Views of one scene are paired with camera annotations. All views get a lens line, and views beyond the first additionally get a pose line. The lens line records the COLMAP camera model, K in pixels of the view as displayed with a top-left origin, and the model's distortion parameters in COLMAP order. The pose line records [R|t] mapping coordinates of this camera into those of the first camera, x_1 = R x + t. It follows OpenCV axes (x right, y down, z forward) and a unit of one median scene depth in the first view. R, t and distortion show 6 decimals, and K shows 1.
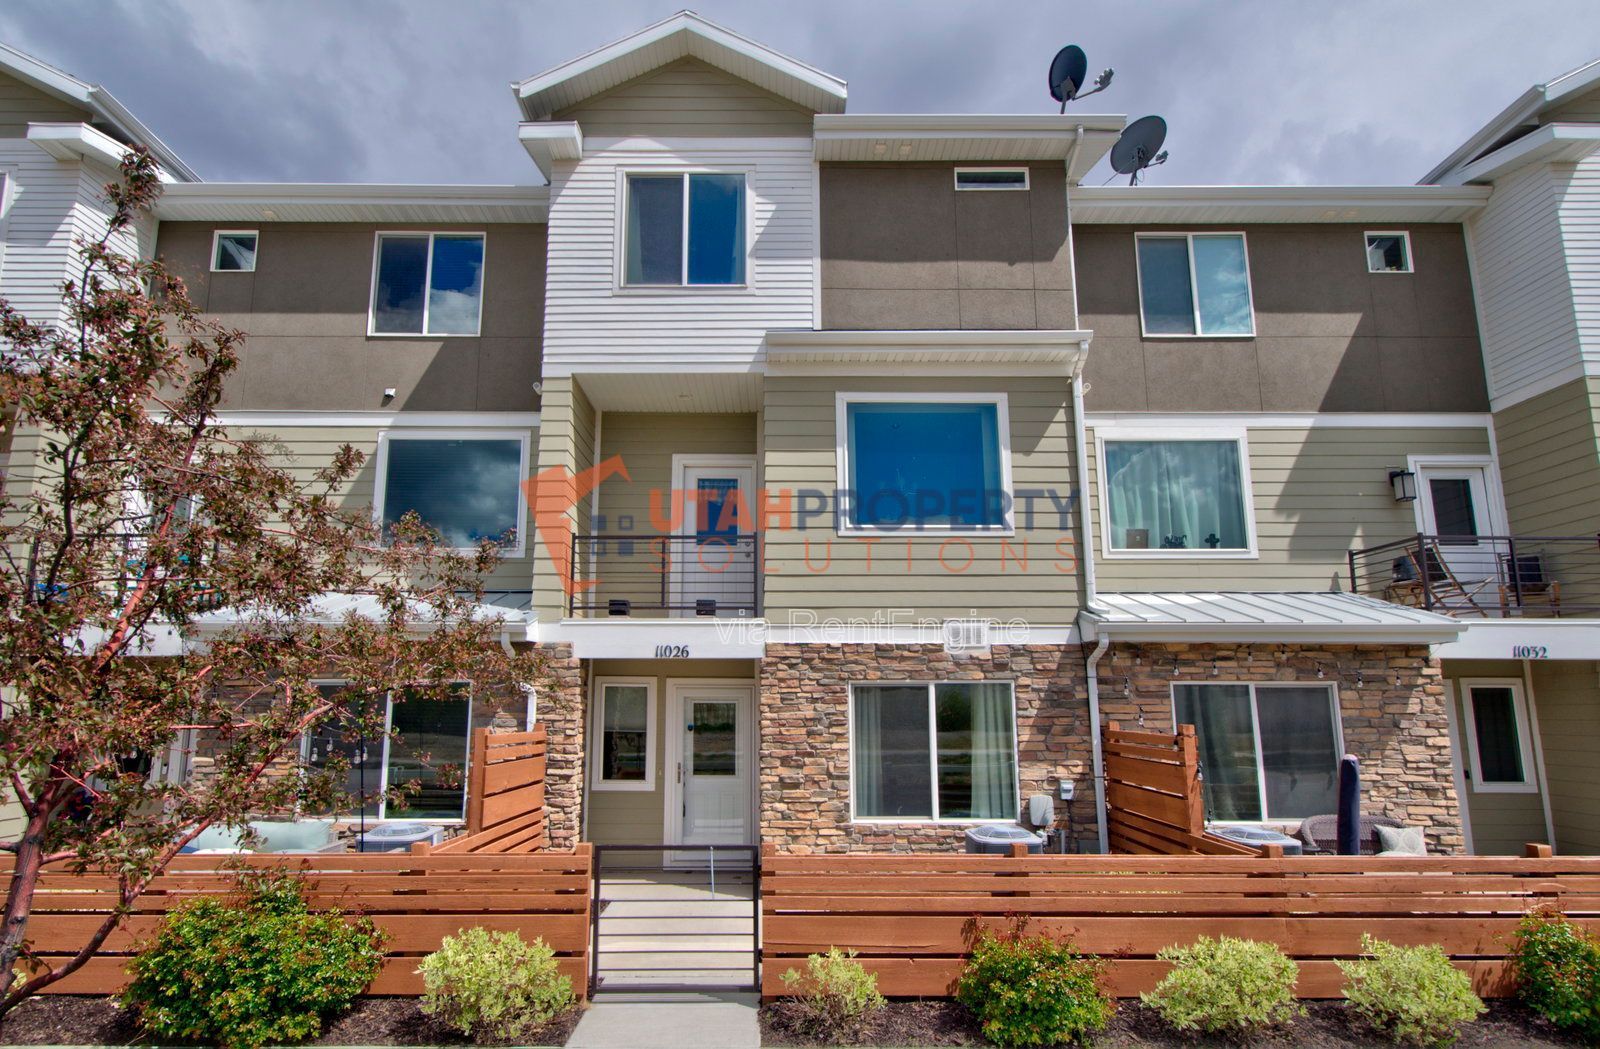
lens RADIAL K [[683.5, 0, 776.2], [0, 683.5, 624.5], [0, 0, 1]] dist [0.005373, -0.001763]
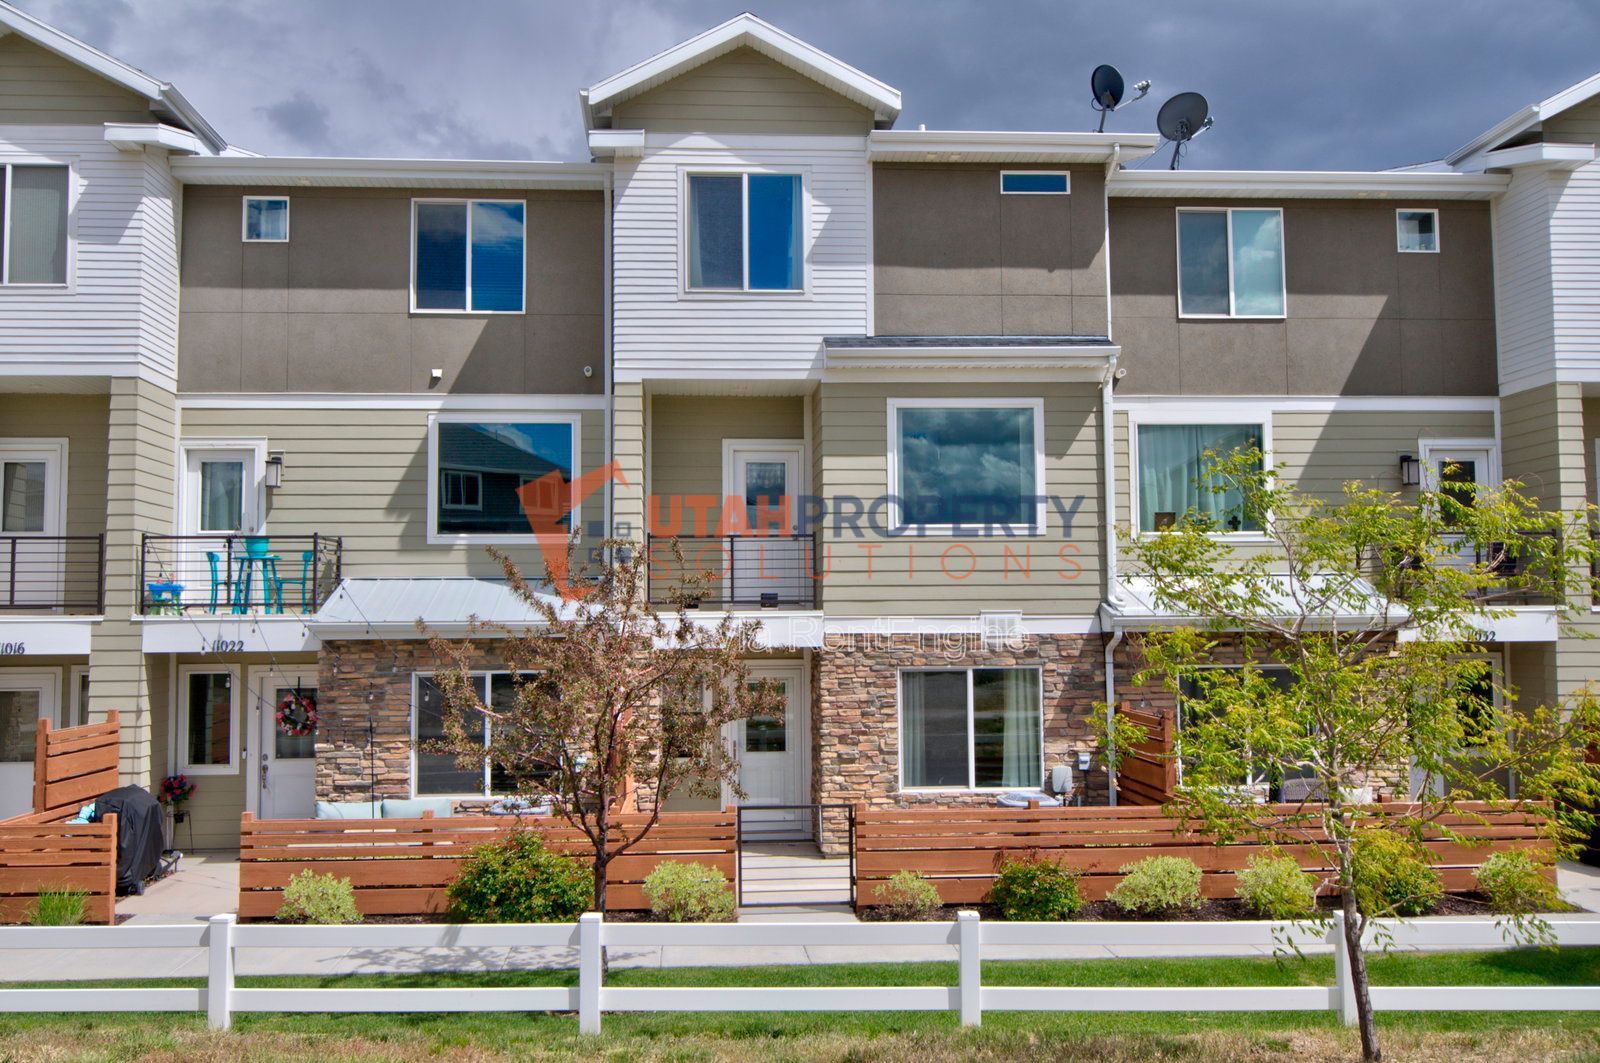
lens RADIAL K [[1317.8, 0, 795.3], [0, 1317.8, 534.5], [0, 0, 1]] dist [0.027079, -0.054399]
pose [[0.993706, 0.004228, 0.111944, -0.280969], [-0.011533, 0.997838, 0.064697, -0.252559], [-0.111428, -0.065580, 0.991606, -1.024714]]
